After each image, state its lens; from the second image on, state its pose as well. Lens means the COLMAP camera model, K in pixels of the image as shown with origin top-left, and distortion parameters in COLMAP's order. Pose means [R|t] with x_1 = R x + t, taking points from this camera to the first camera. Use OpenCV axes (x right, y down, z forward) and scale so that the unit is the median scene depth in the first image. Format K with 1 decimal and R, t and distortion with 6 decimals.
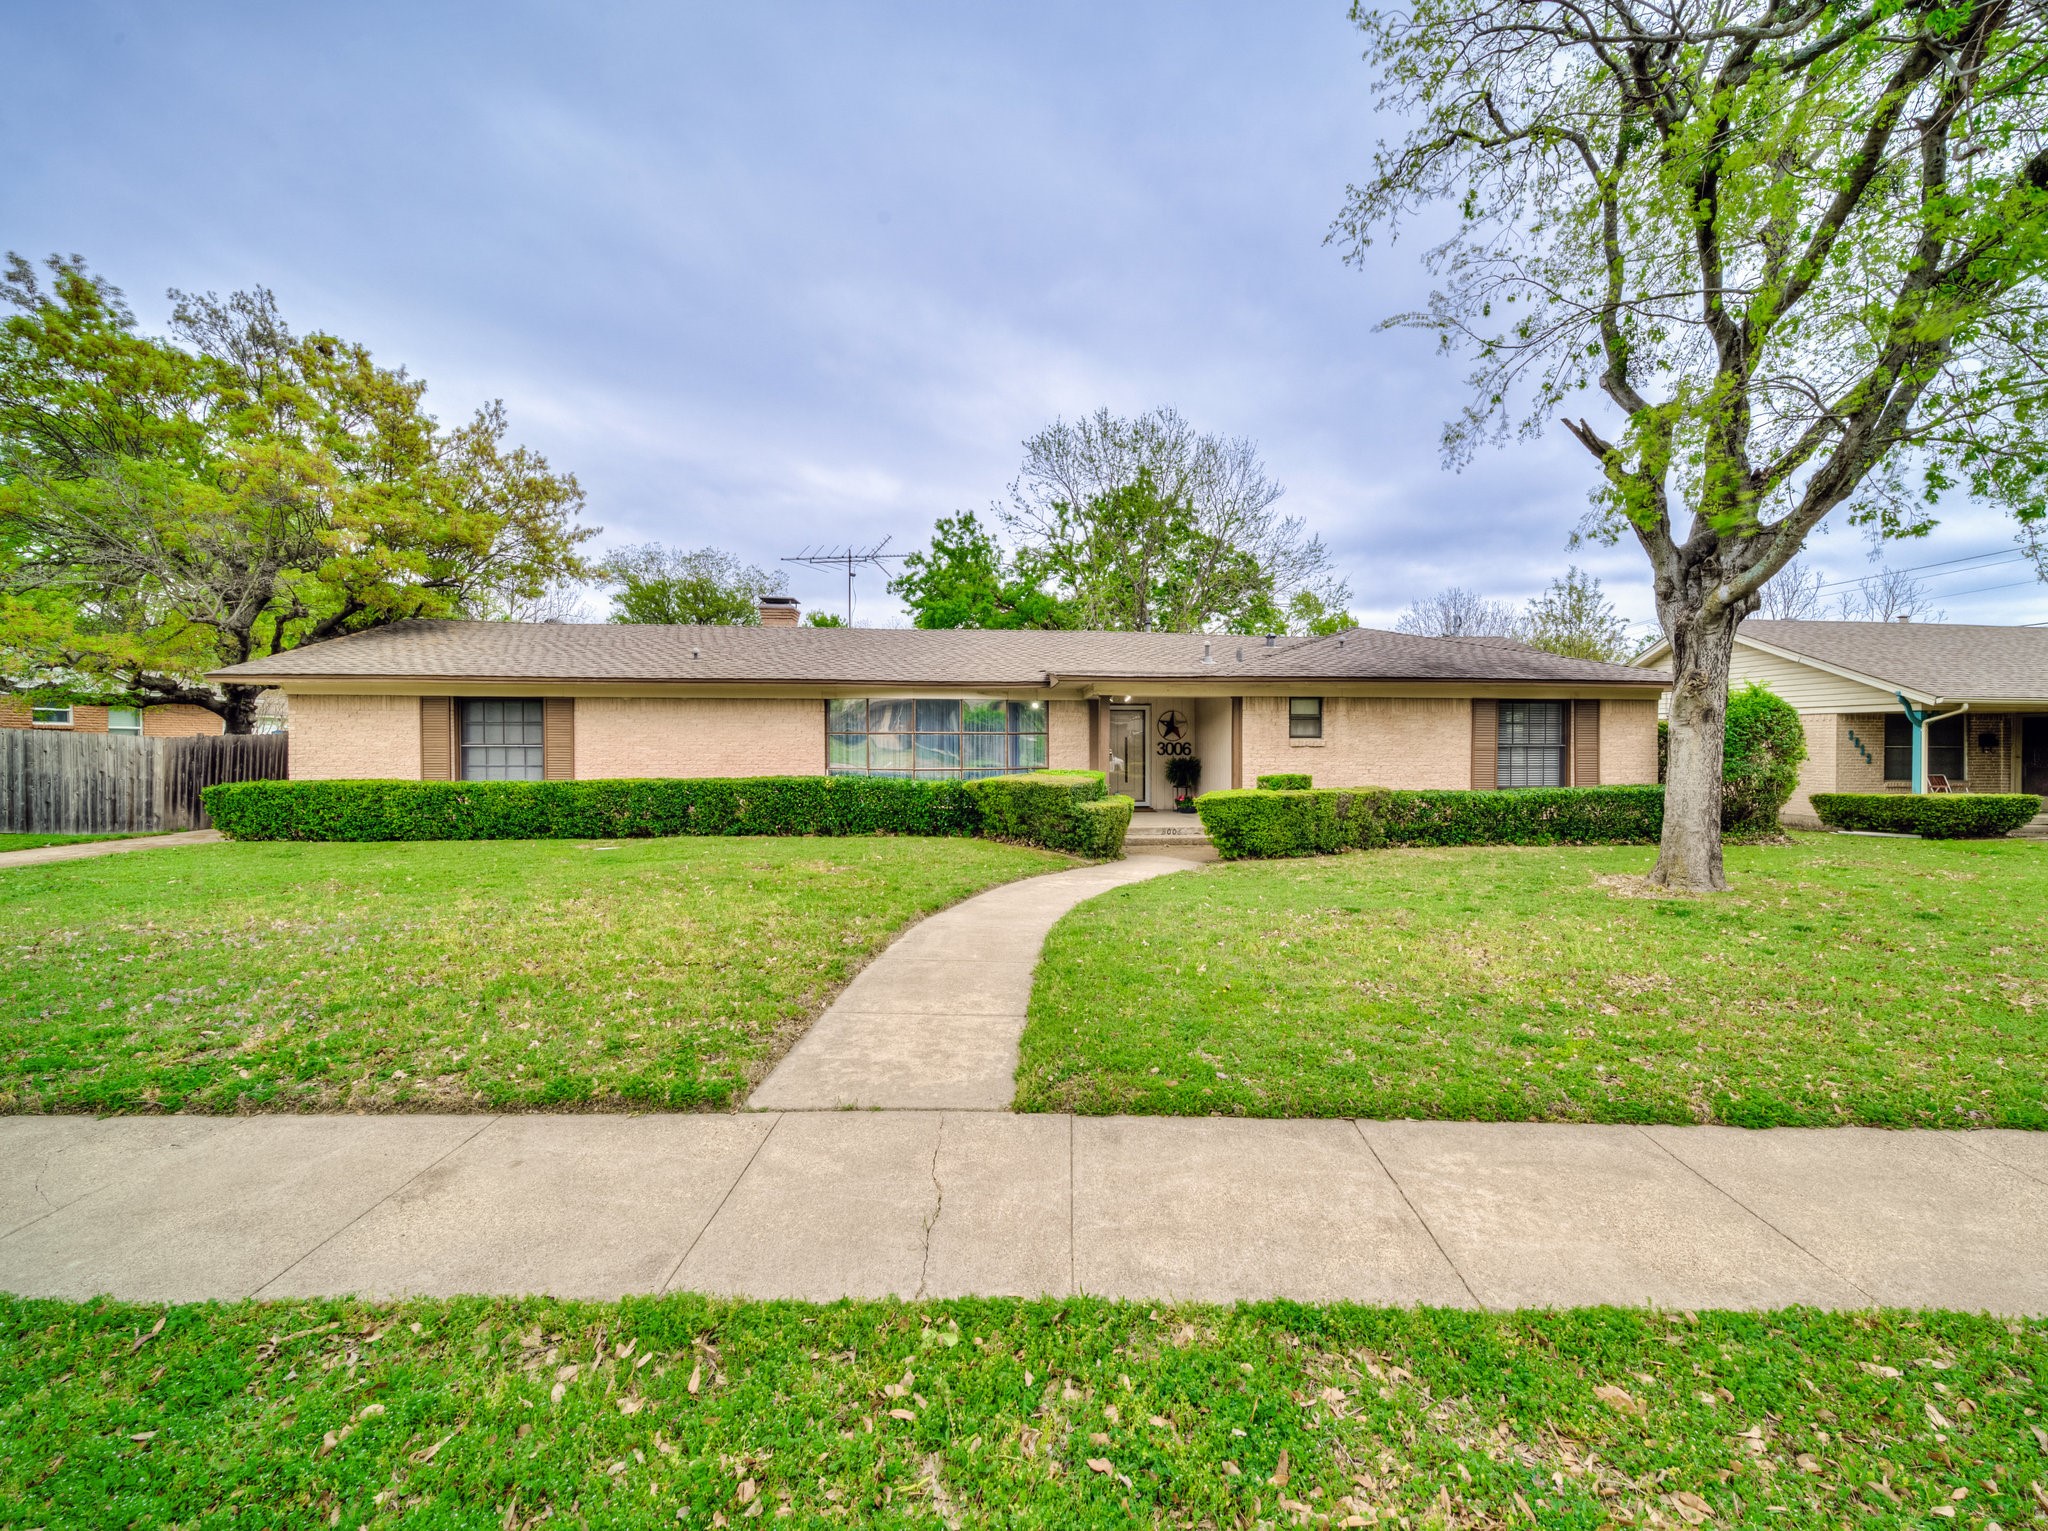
lens RADIAL K [[808.2, 0, 1026.7], [0, 808.2, 760.9], [0, 0, 1]] dist [0.000862, -0.001233]
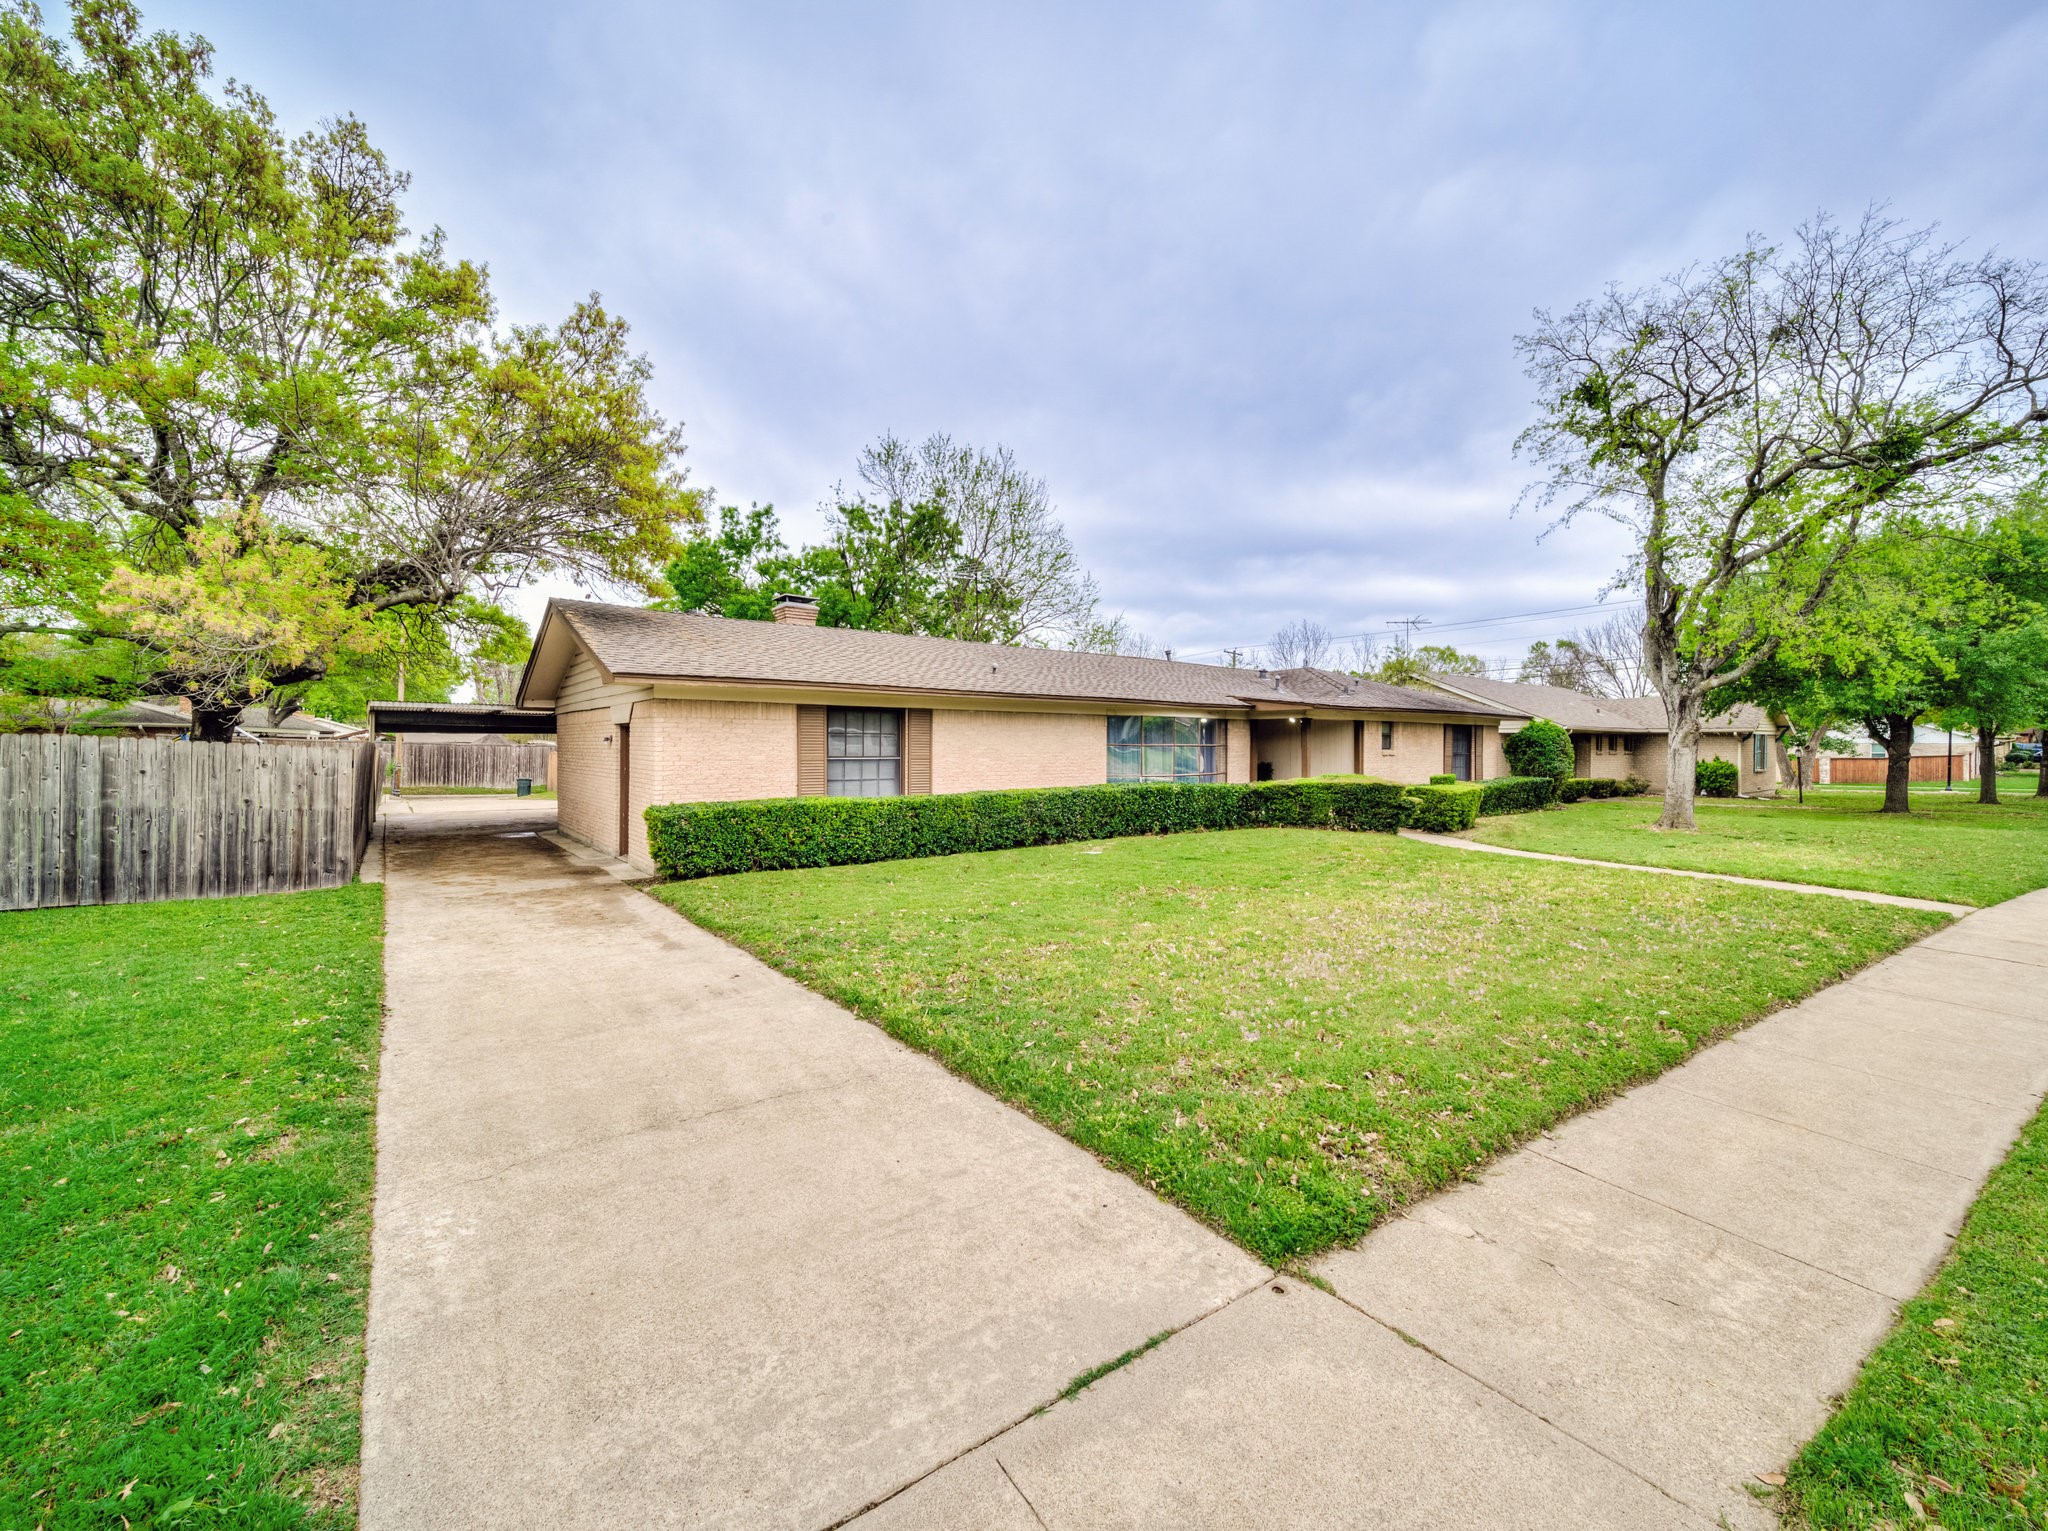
lens RADIAL K [[808.2, 0, 1023.9], [0, 808.2, 759.2], [0, 0, 1]] dist [0.000862, -0.001233]
pose [[0.858323, -0.007317, 0.513058, -0.948361], [0.012490, 0.999900, -0.006635, -0.008774], [-0.512958, 0.012103, 0.858328, 0.097645]]
